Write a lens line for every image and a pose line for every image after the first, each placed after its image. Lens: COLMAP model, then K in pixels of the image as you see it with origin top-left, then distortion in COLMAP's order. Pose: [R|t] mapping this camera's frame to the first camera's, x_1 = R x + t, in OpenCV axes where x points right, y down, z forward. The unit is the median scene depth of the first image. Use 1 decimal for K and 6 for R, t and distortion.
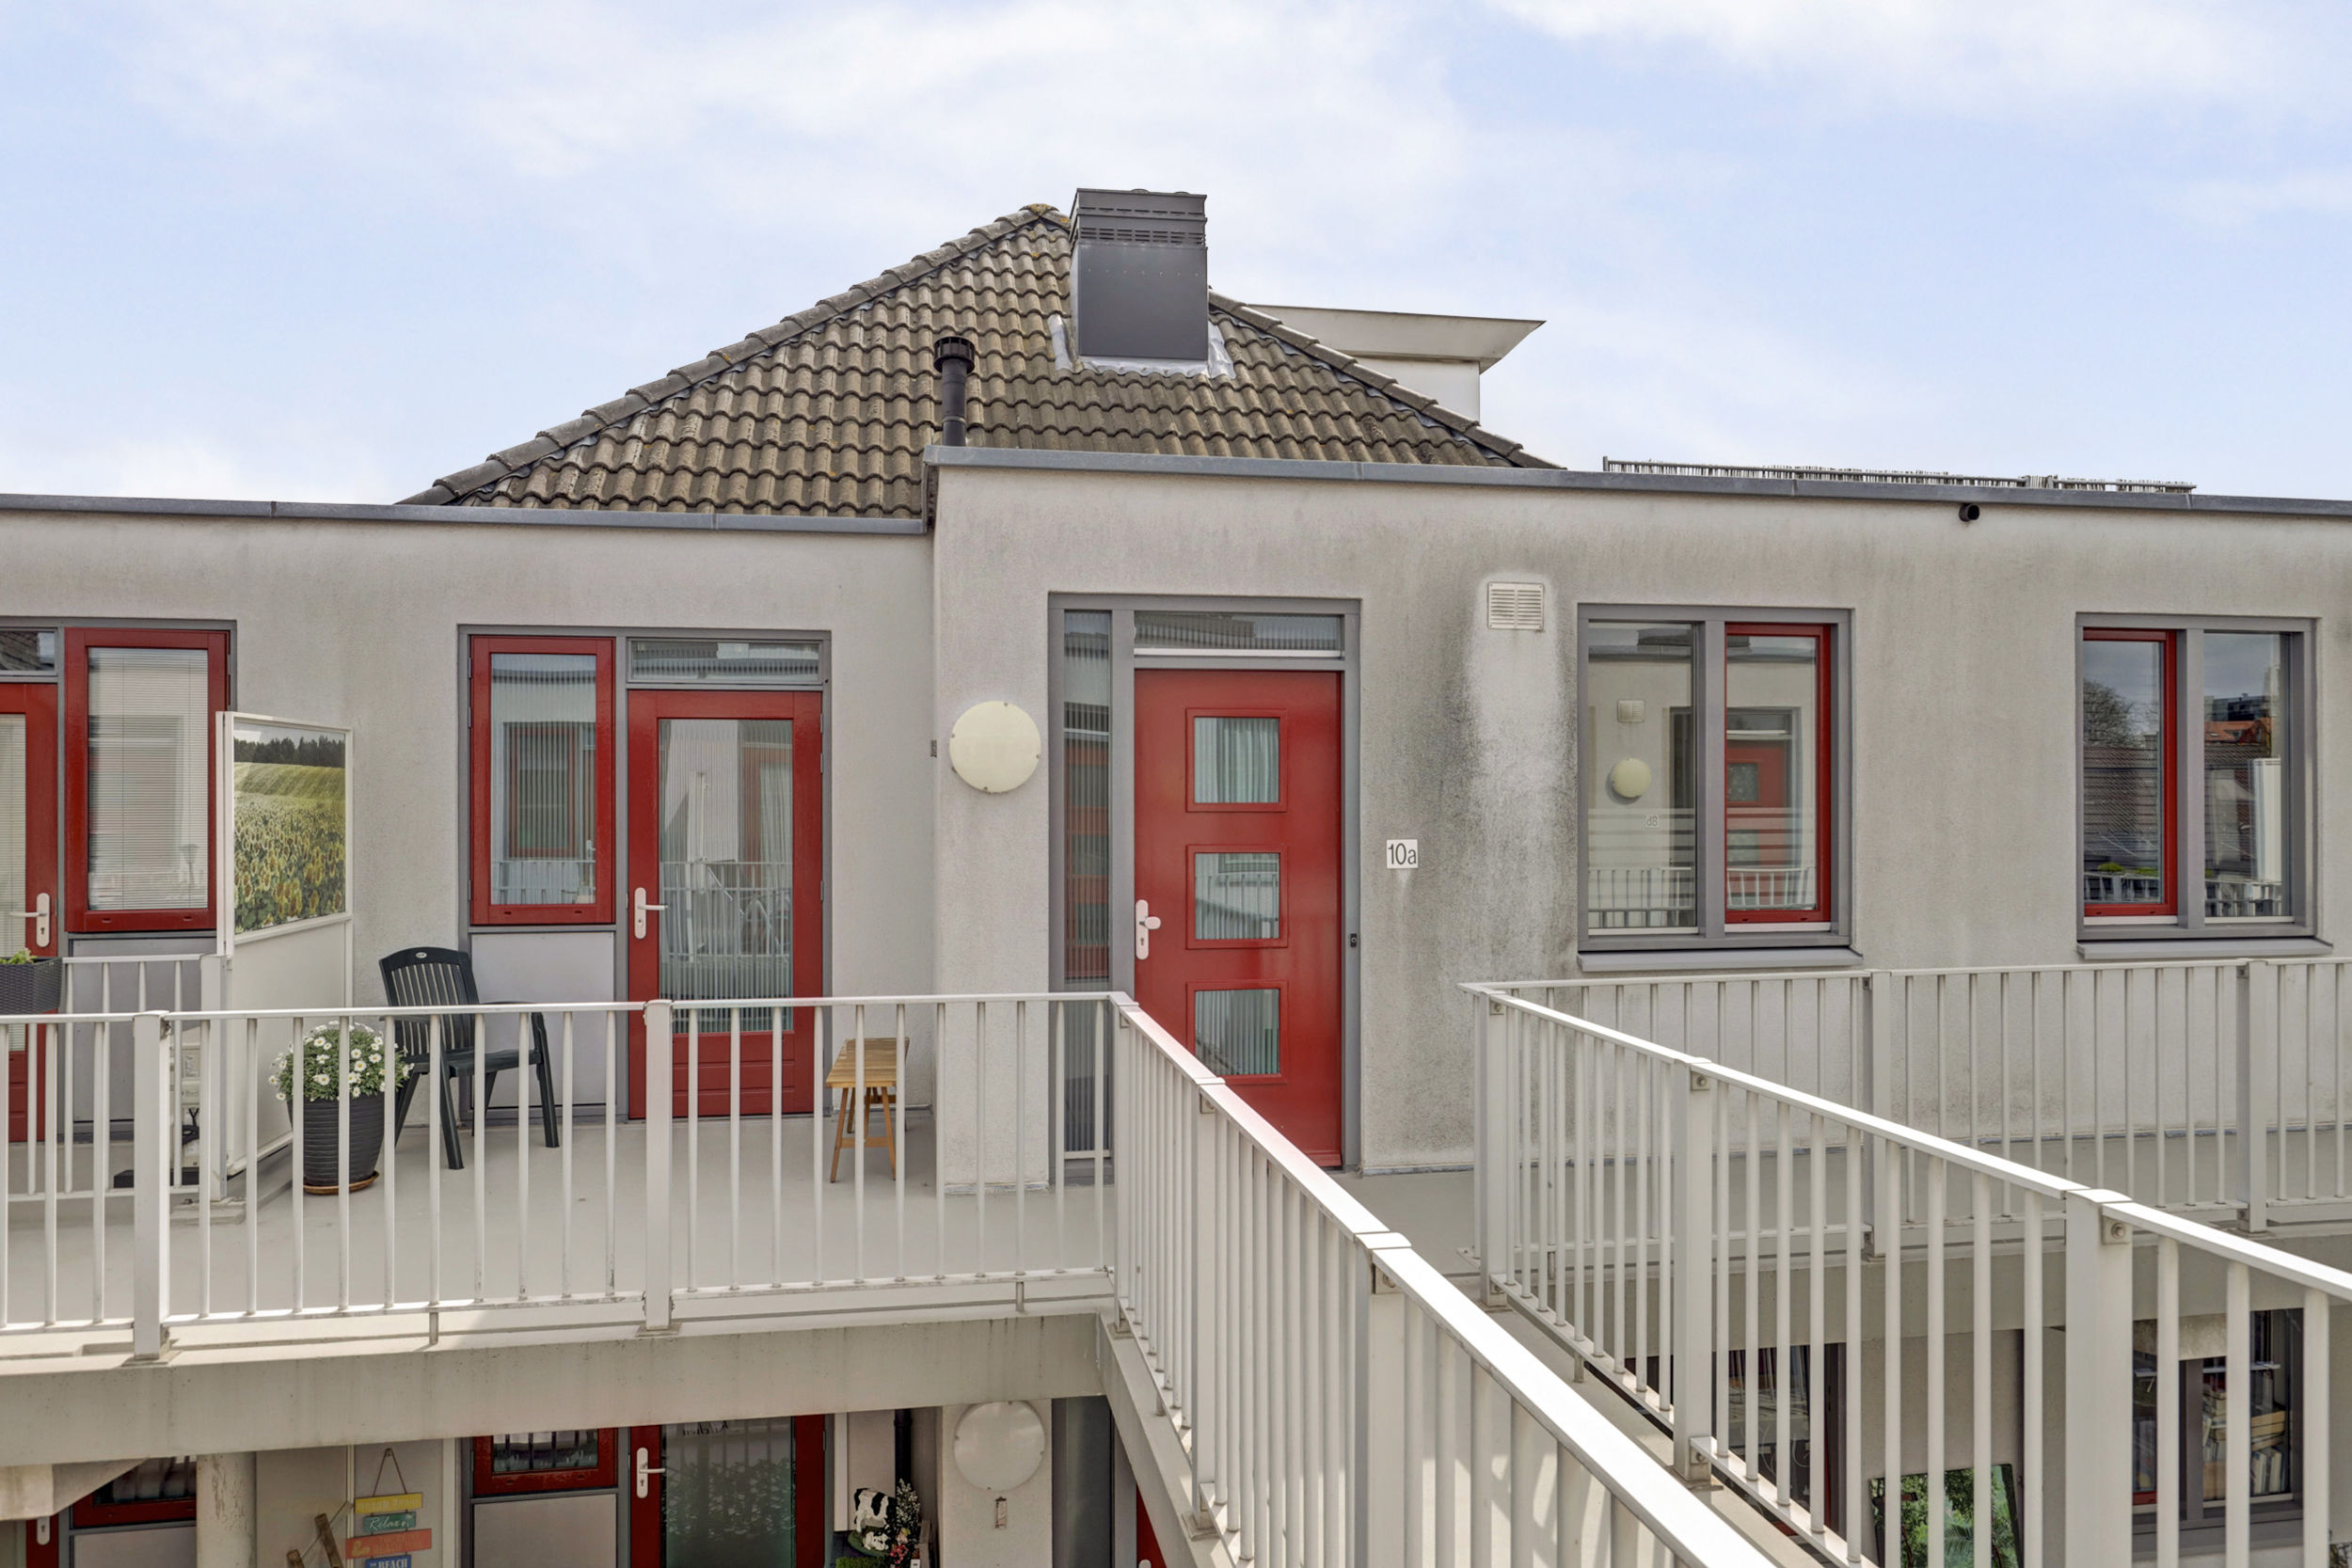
lens RADIAL K [[1559.2, 0, 1179.2], [0, 1559.2, 792.7], [0, 0, 1]] dist [-0.000147, -0.000941]
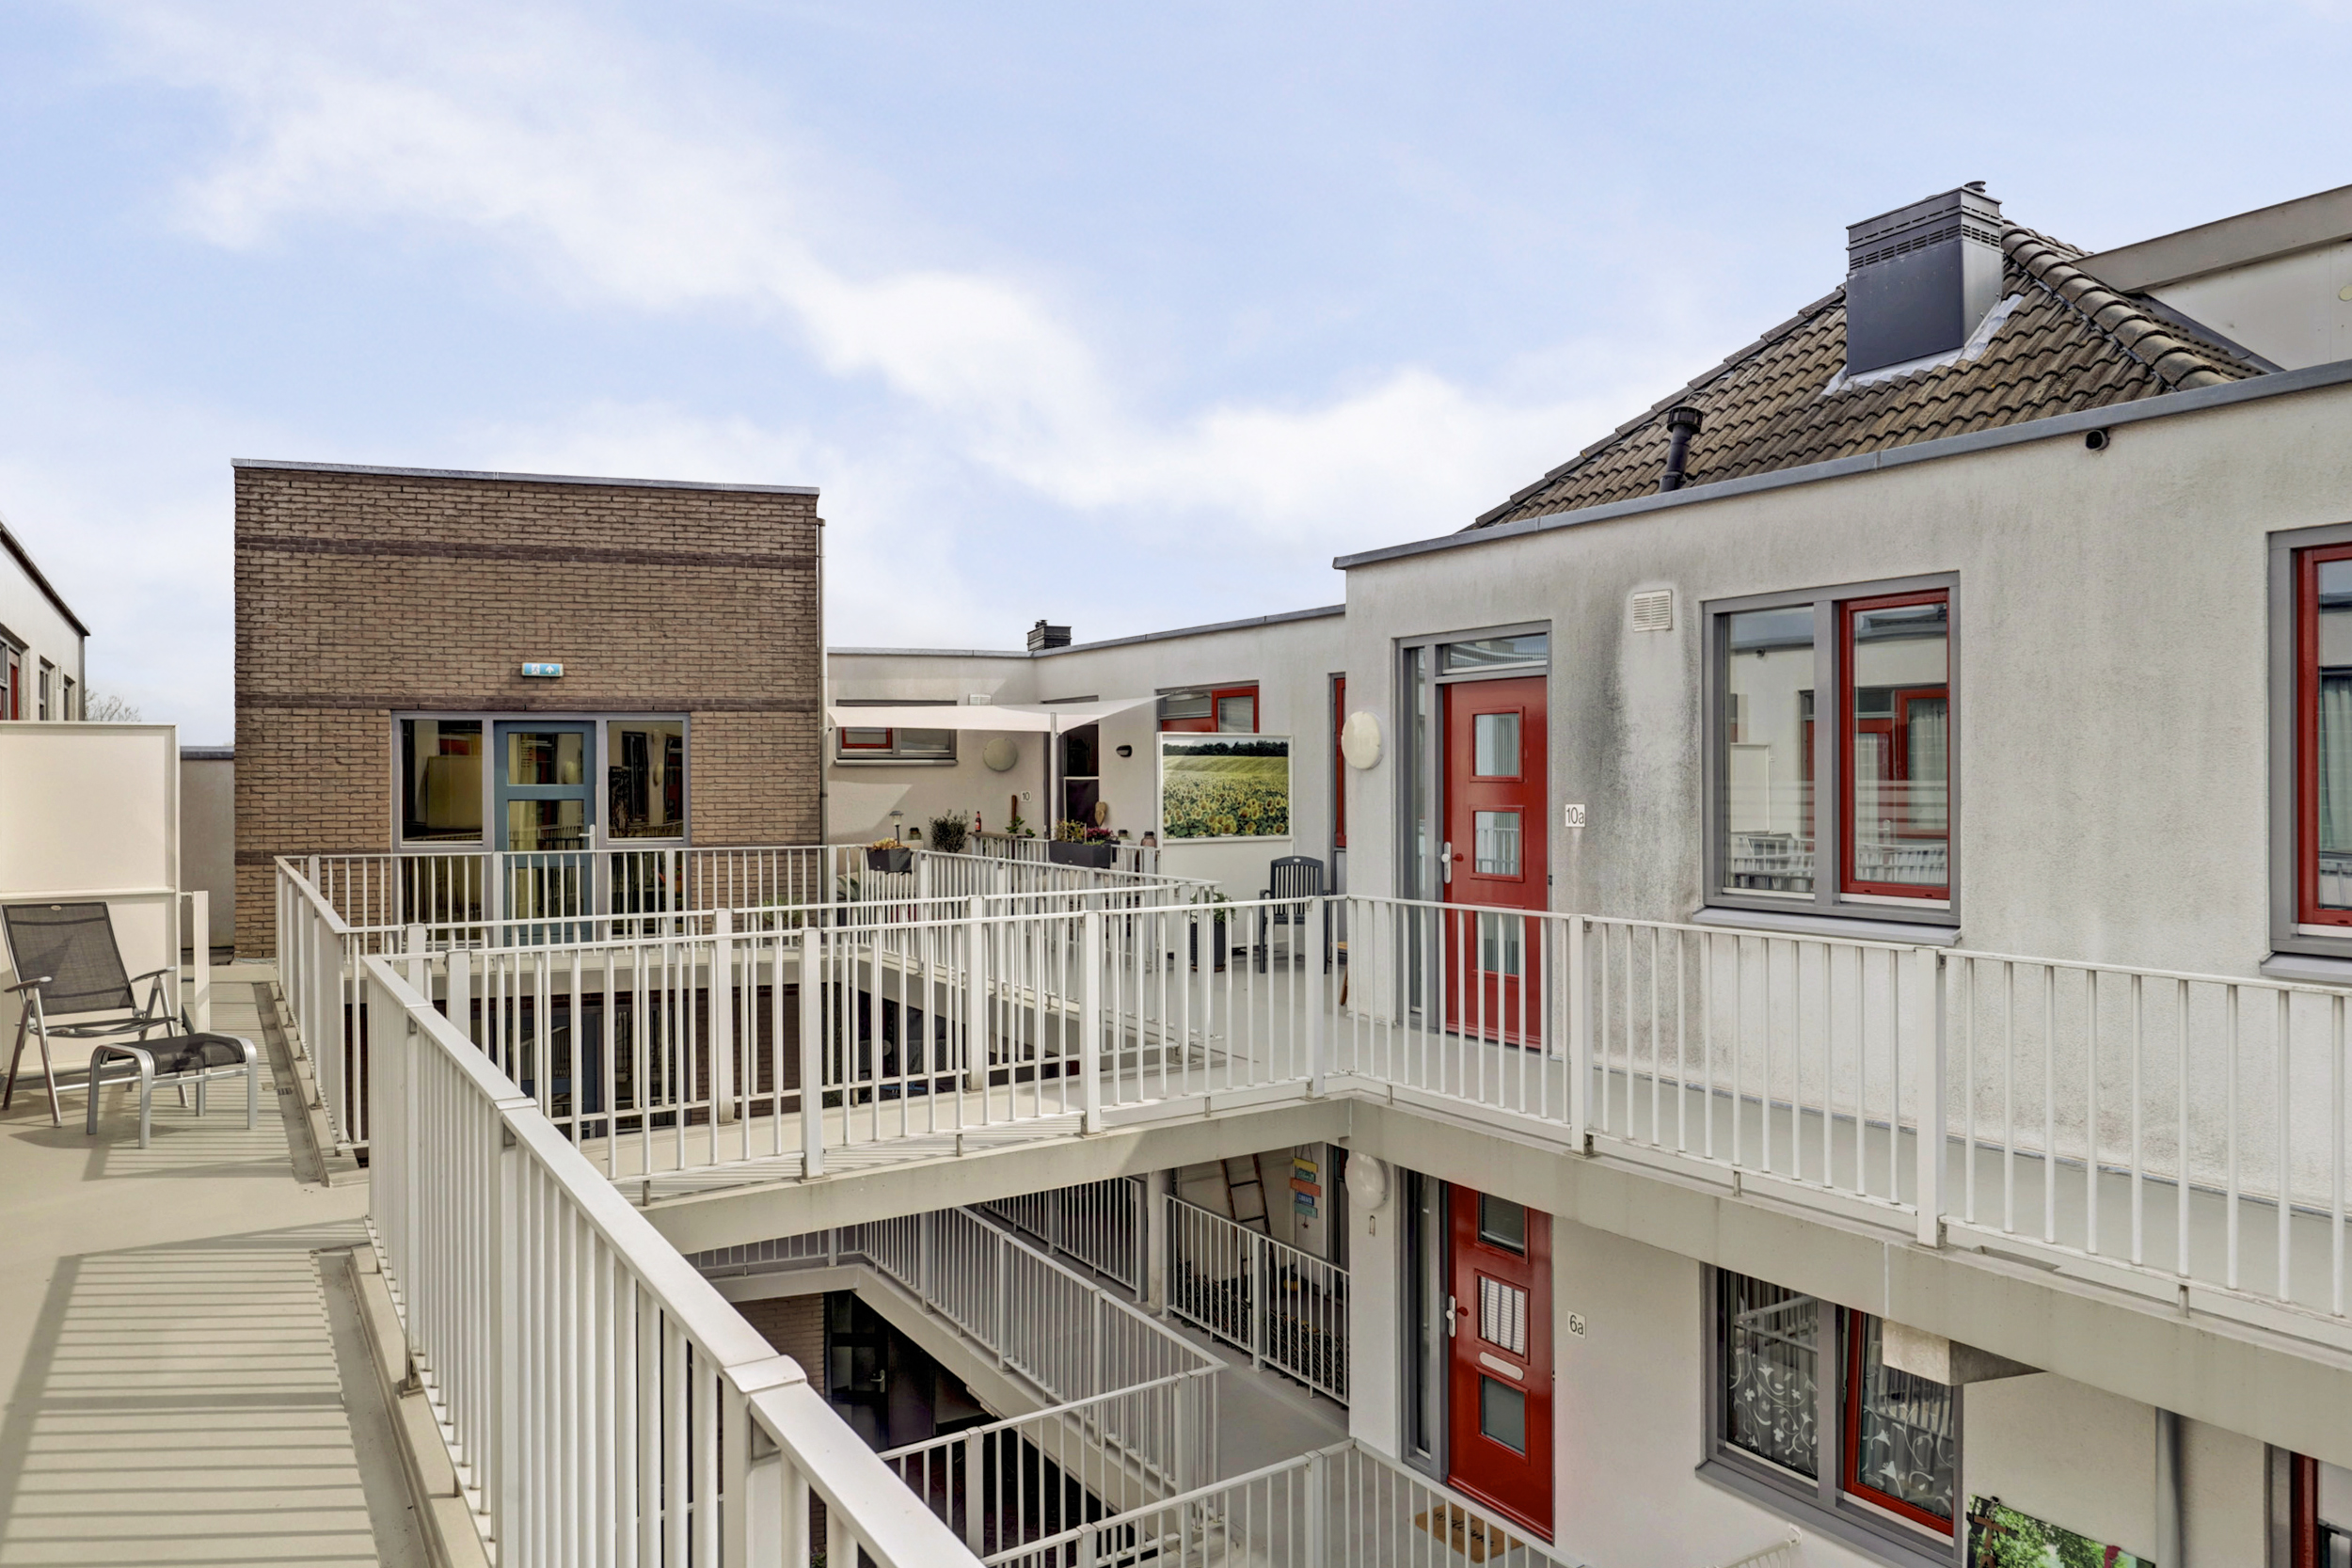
lens RADIAL K [[1469.1, 0, 1163.4], [0, 1469.1, 780.2], [0, 0, 1]] dist [-0.004930, -0.004025]
pose [[0.384601, 0.002365, -0.923080, 1.058338], [0.004217, 0.999982, 0.004319, 0.003556], [0.923073, -0.005554, 0.384584, 0.210224]]
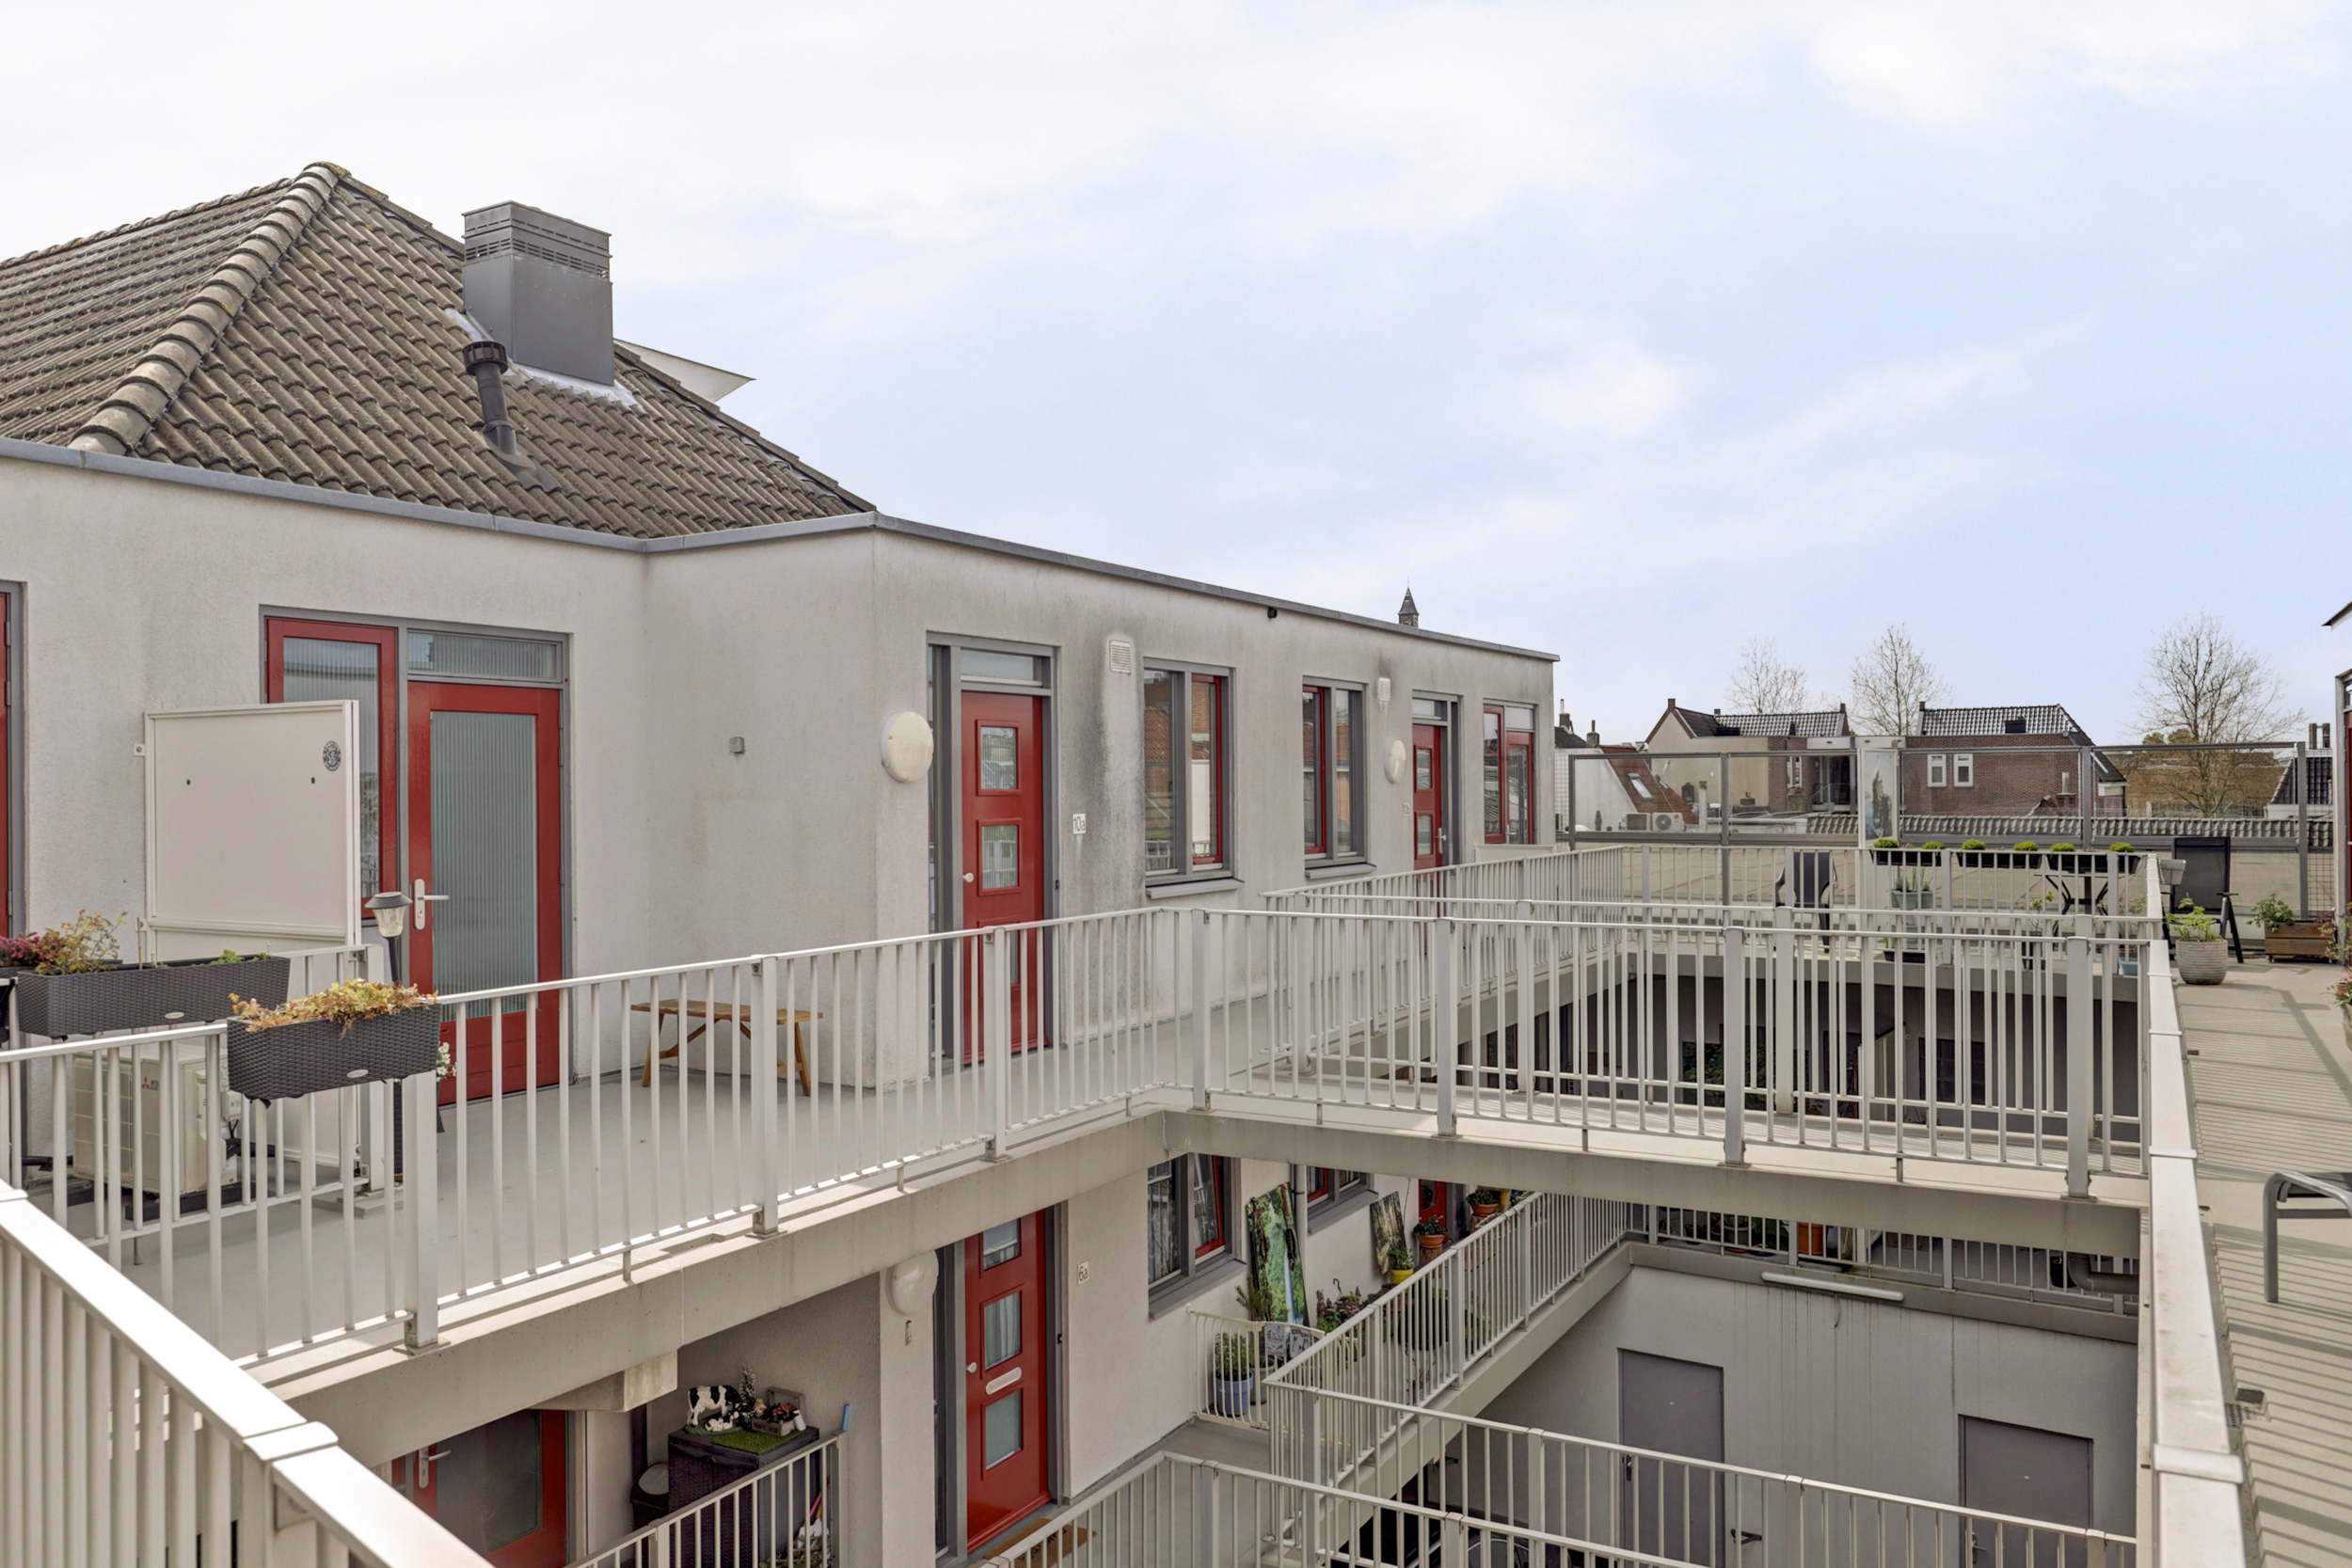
lens RADIAL K [[1710.0, 0, 1167.2], [0, 1710.0, 780.3], [0, 0, 1]] dist [-0.003229, 0.001046]
pose [[0.640683, -0.000843, 0.767805, -0.968442], [0.005471, 0.999979, -0.003468, 0.004087], [-0.767786, 0.006423, 0.640675, -0.081700]]
